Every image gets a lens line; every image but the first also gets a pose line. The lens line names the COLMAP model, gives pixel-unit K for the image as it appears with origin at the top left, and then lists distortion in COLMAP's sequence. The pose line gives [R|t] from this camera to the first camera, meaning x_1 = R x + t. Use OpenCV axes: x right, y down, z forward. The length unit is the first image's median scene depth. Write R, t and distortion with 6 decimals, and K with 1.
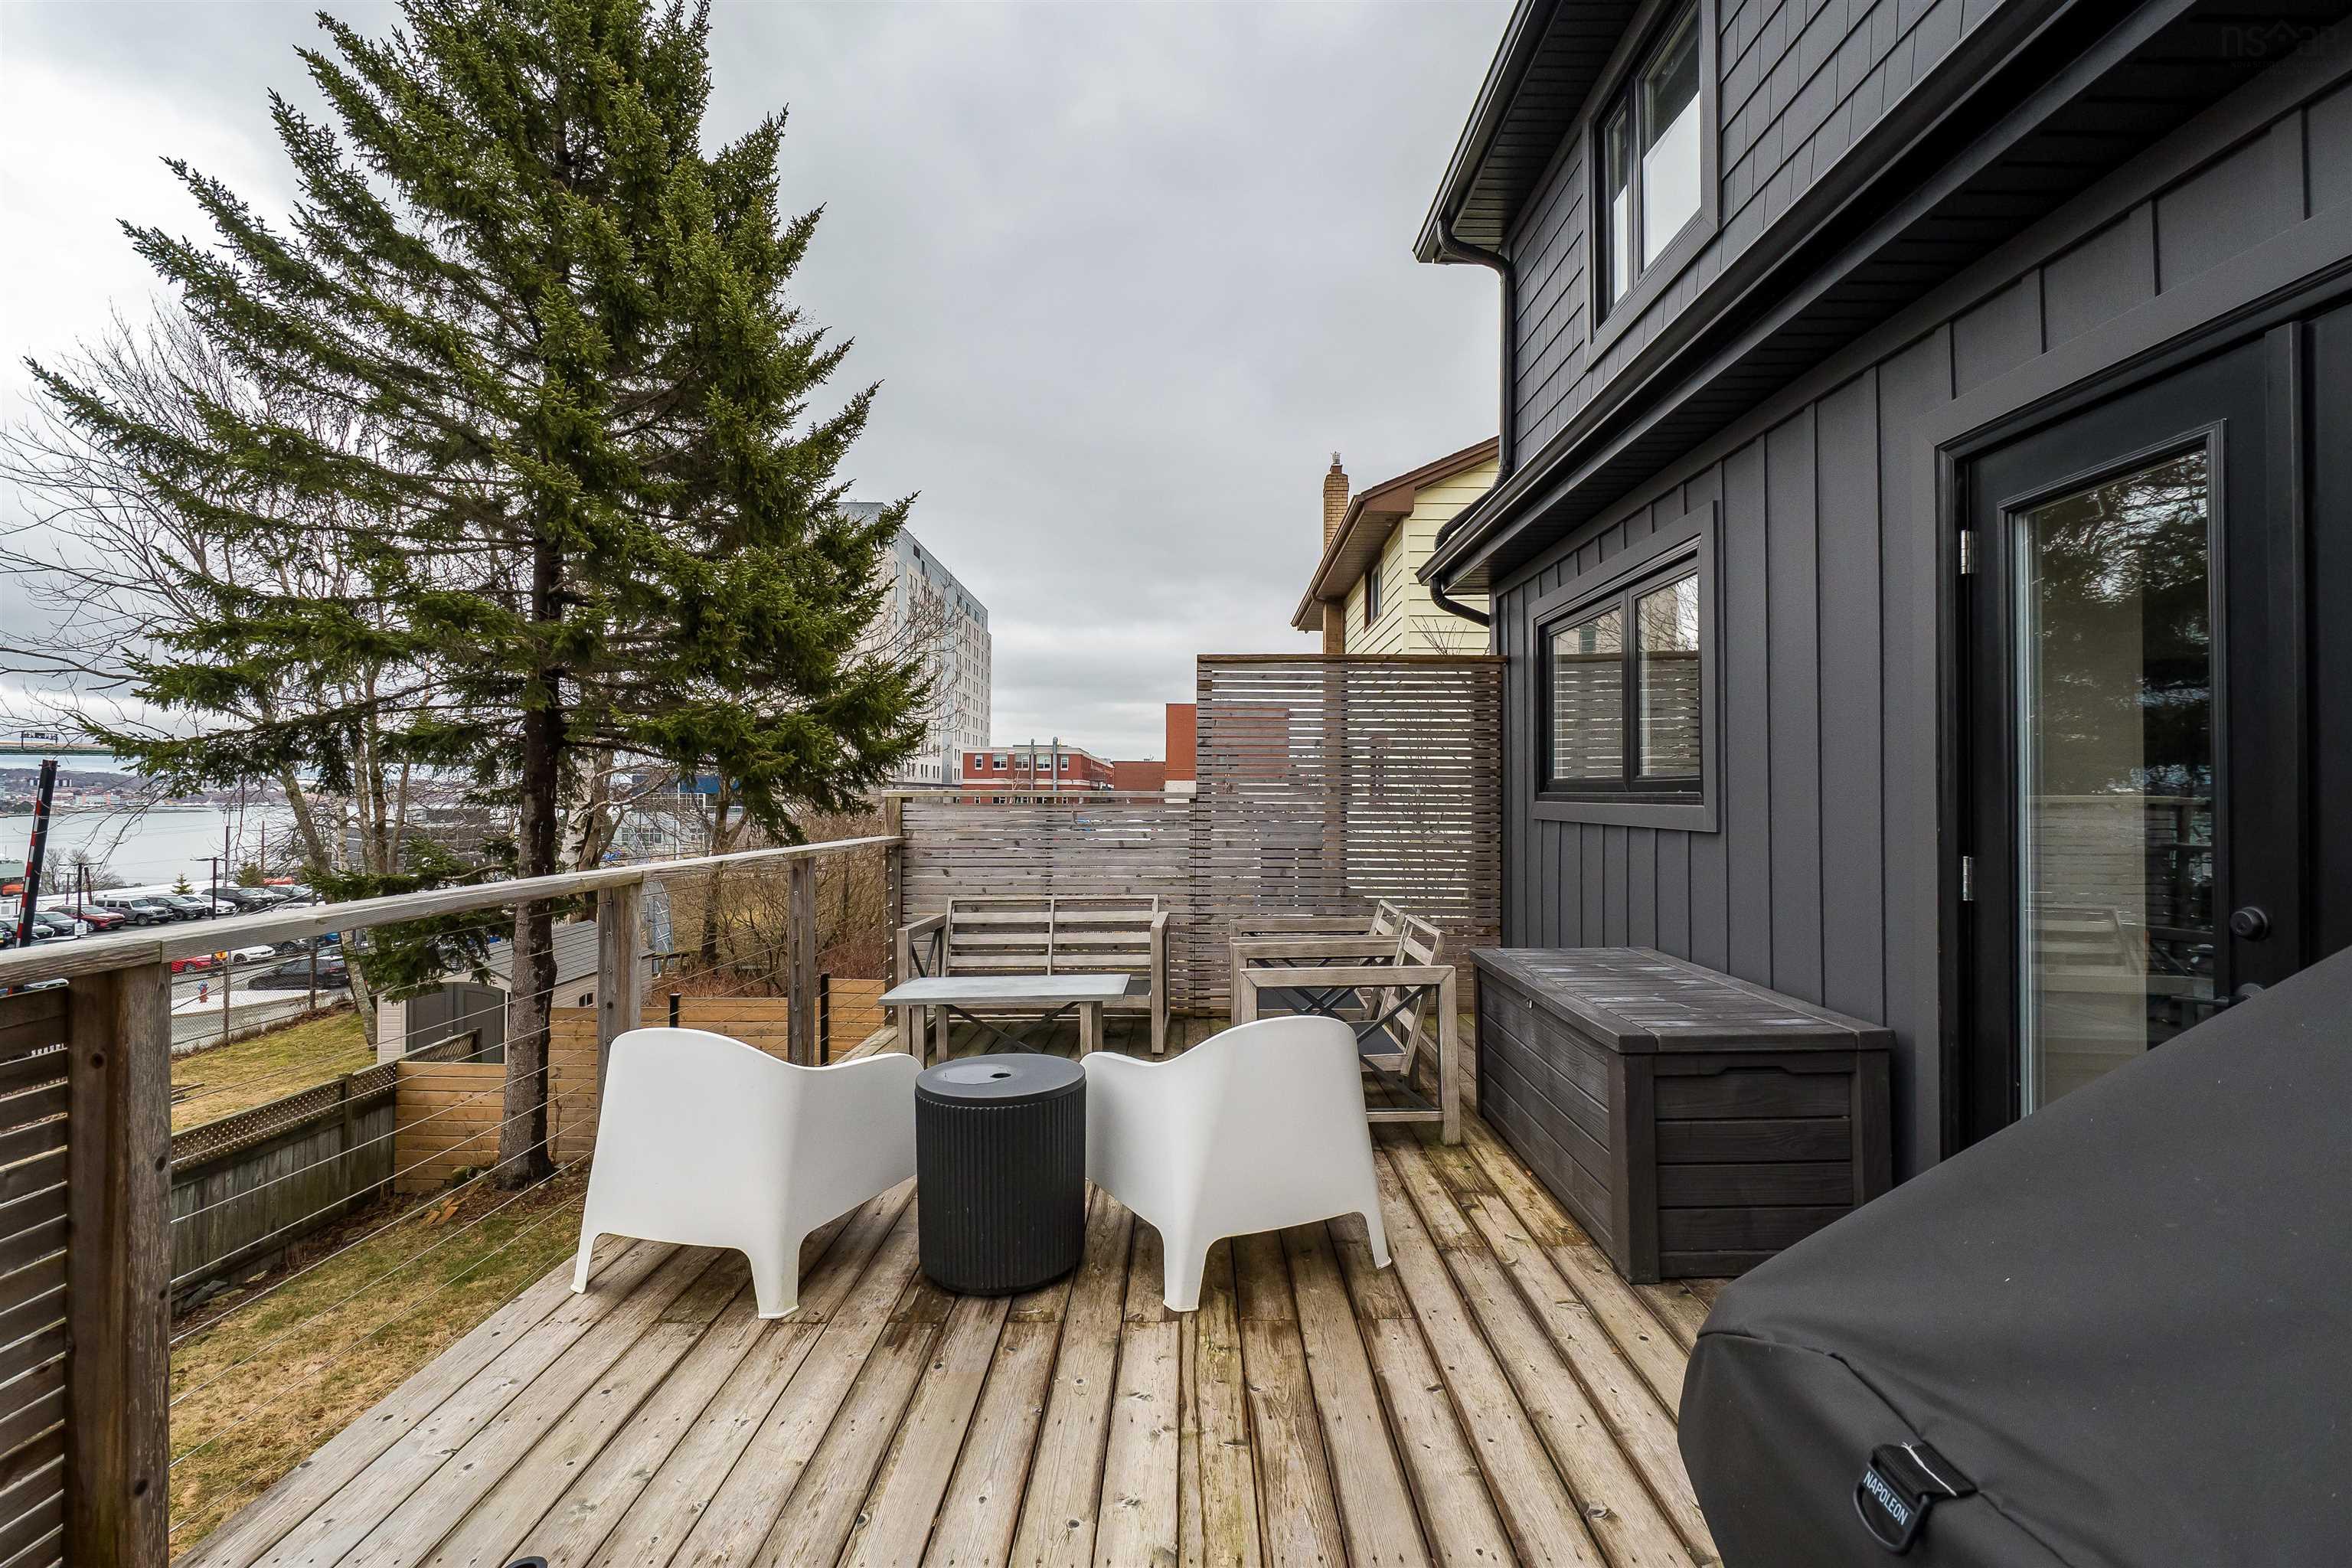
lens RADIAL K [[1031.9, 0, 1220.9], [0, 1031.9, 773.0], [0, 0, 1]] dist [0.000915, -0.000030]
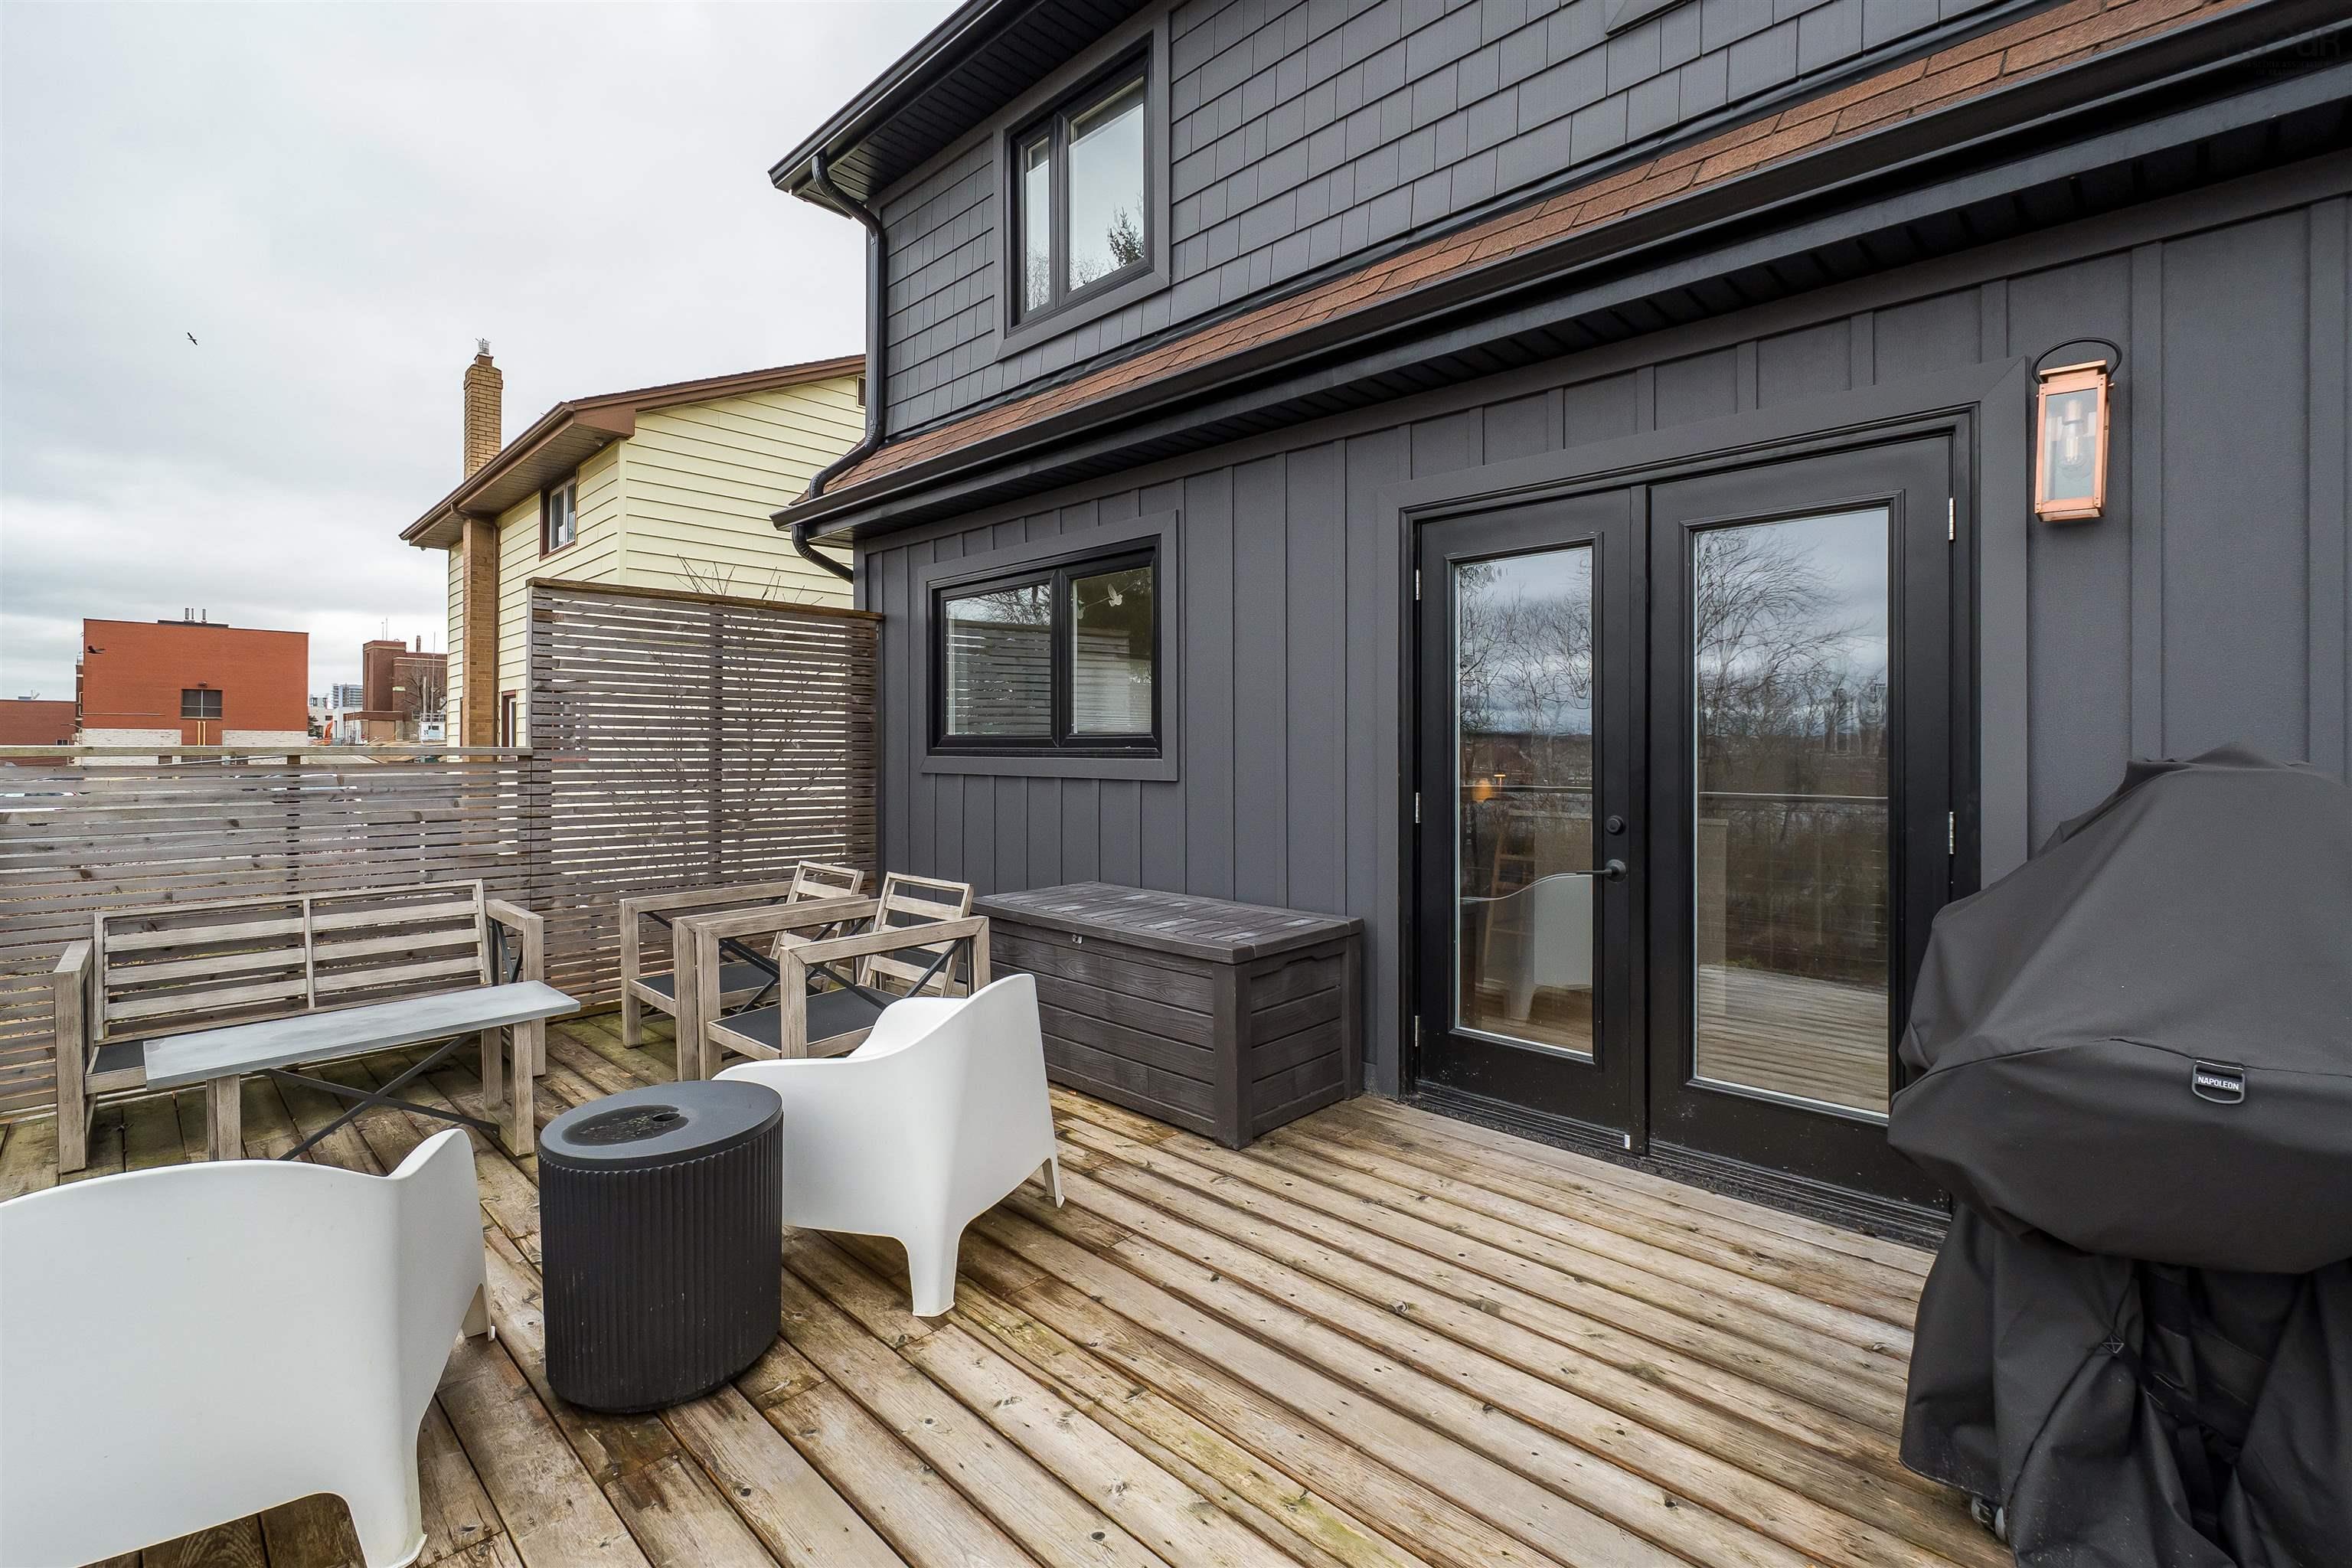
lens RADIAL K [[996.3, 0, 1173.2], [0, 996.3, 750.8], [0, 0, 1]] dist [0.019167, -0.016652]
pose [[0.716318, -0.002693, 0.697769, -0.477529], [-0.013956, 0.999737, 0.018185, -0.000850], [-0.697635, -0.022764, 0.716092, 0.210016]]
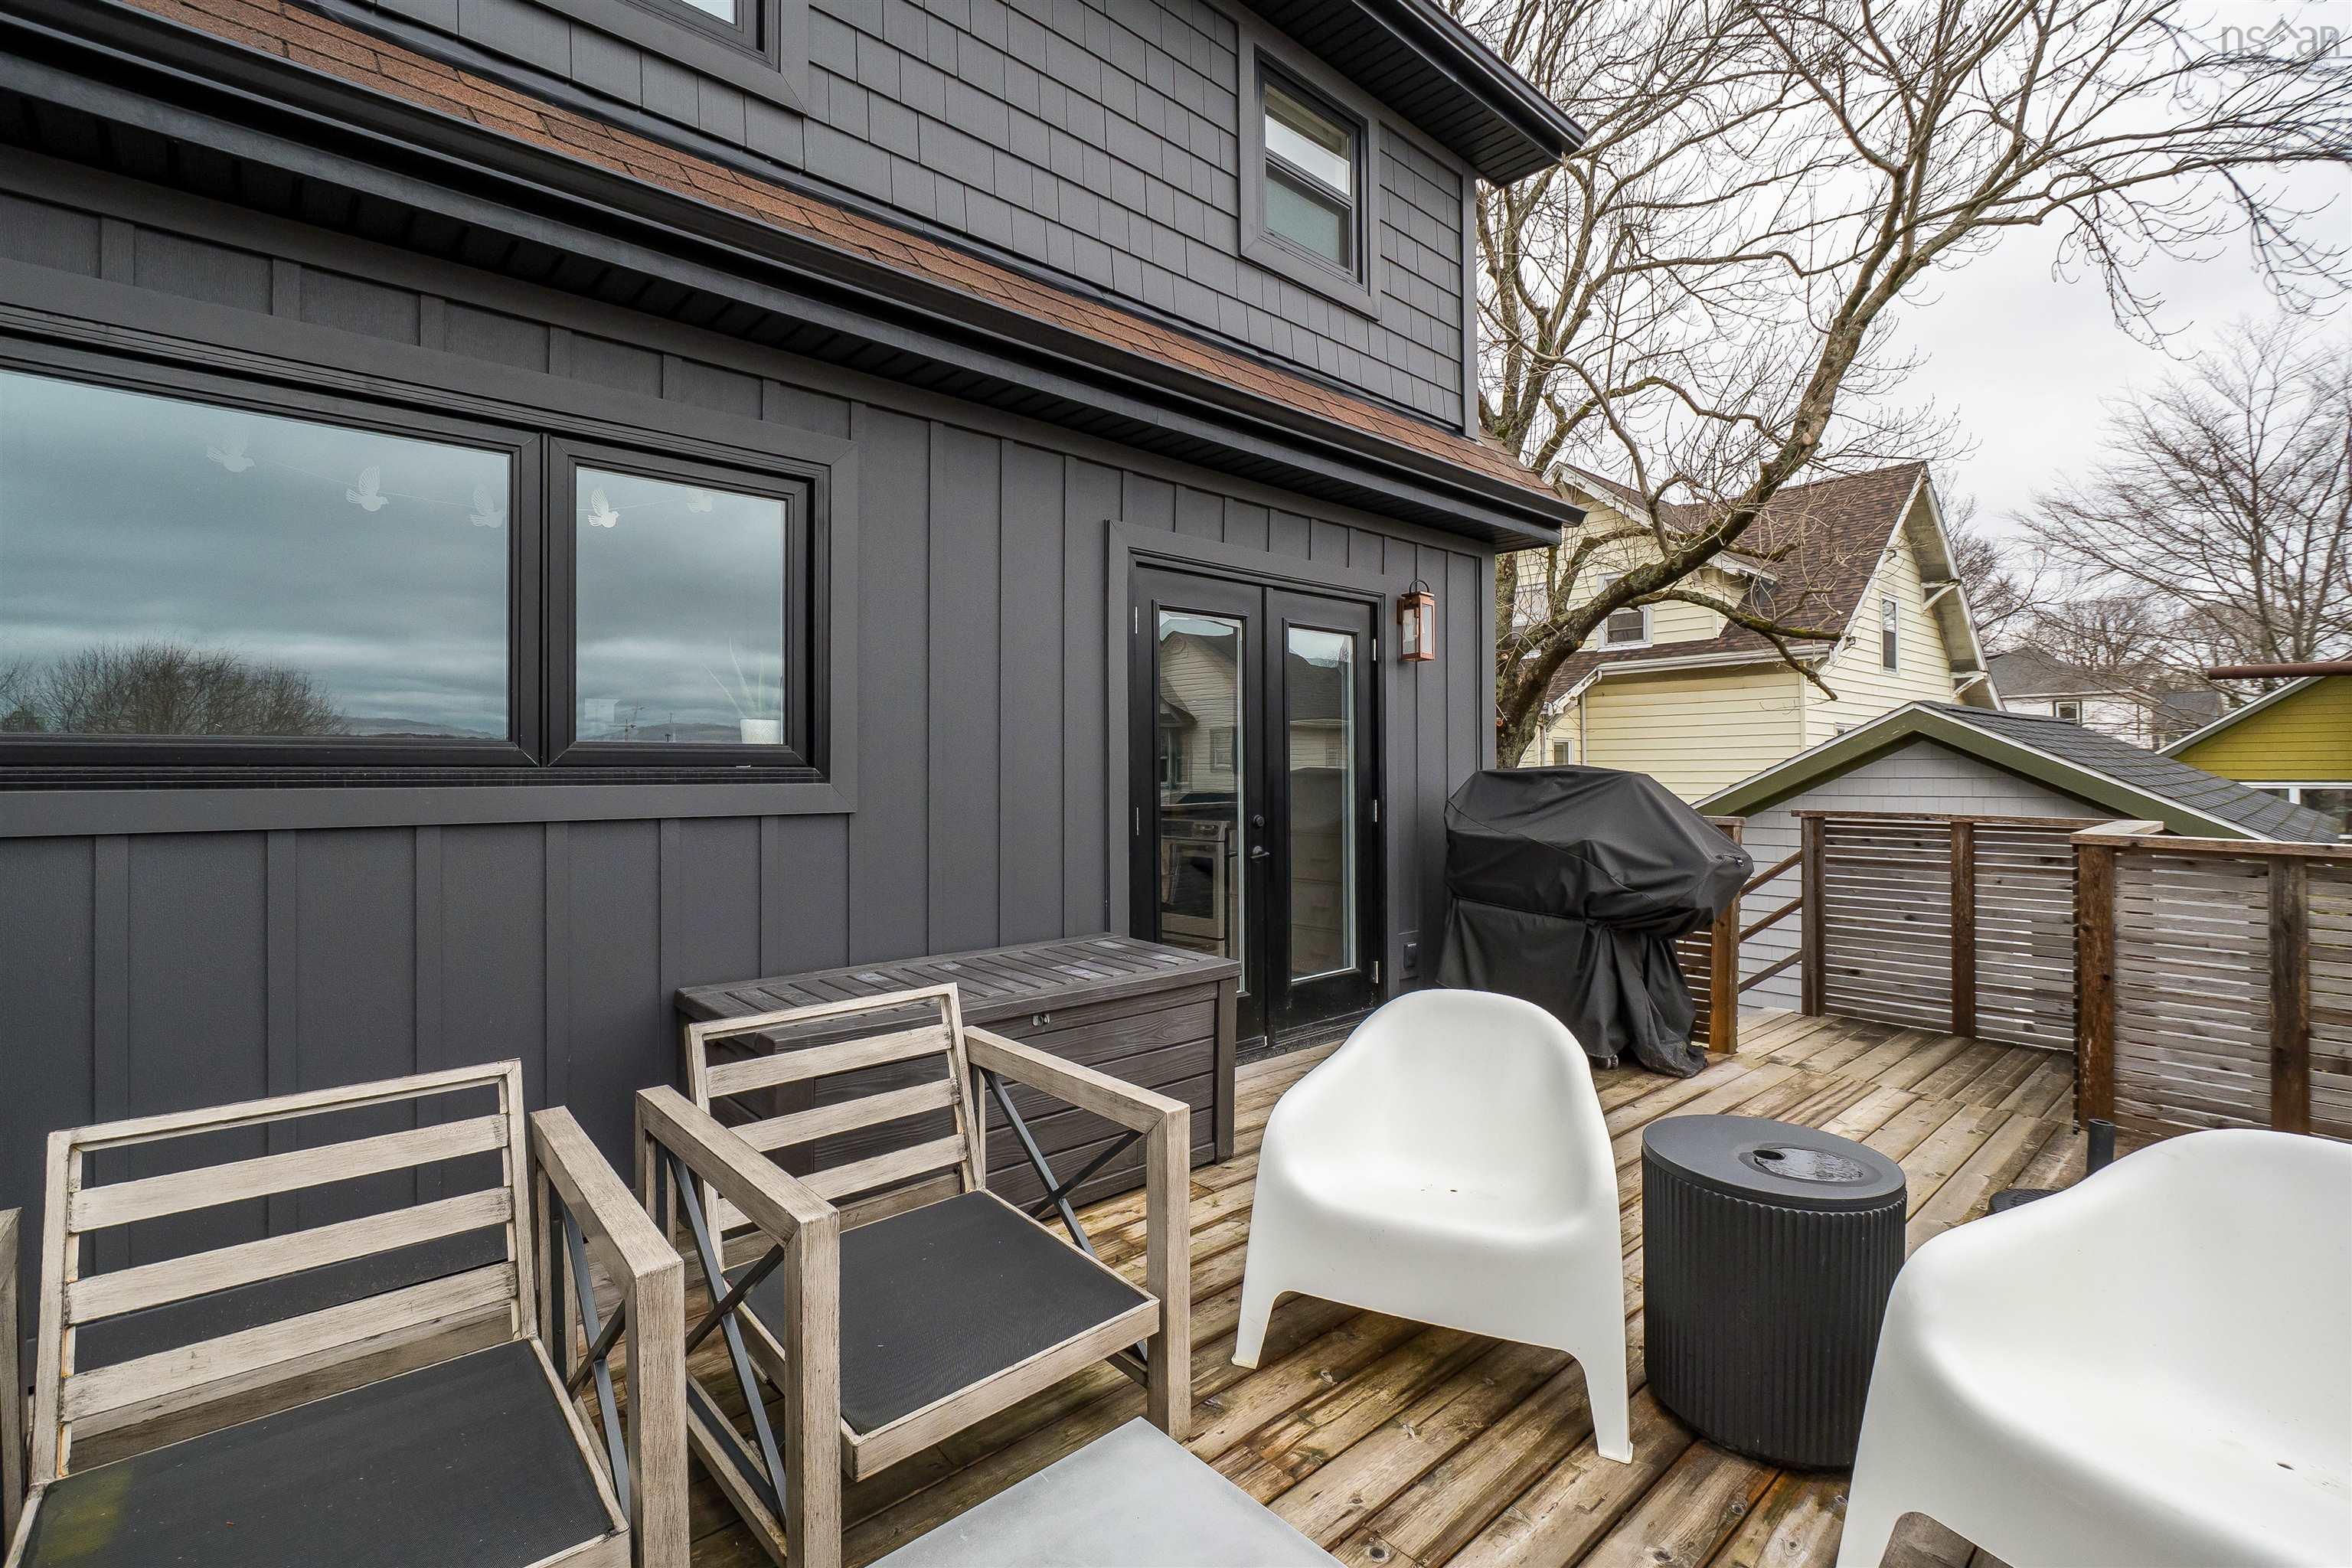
lens RADIAL K [[1031.9, 0, 1220.9], [0, 1031.9, 773.0], [0, 0, 1]] dist [0.000915, -0.000030]
pose [[-0.651223, 0.003897, 0.758876, -0.549188], [-0.009645, 0.999864, -0.013411, 0.041123], [-0.758825, -0.016053, -0.651097, 1.844850]]
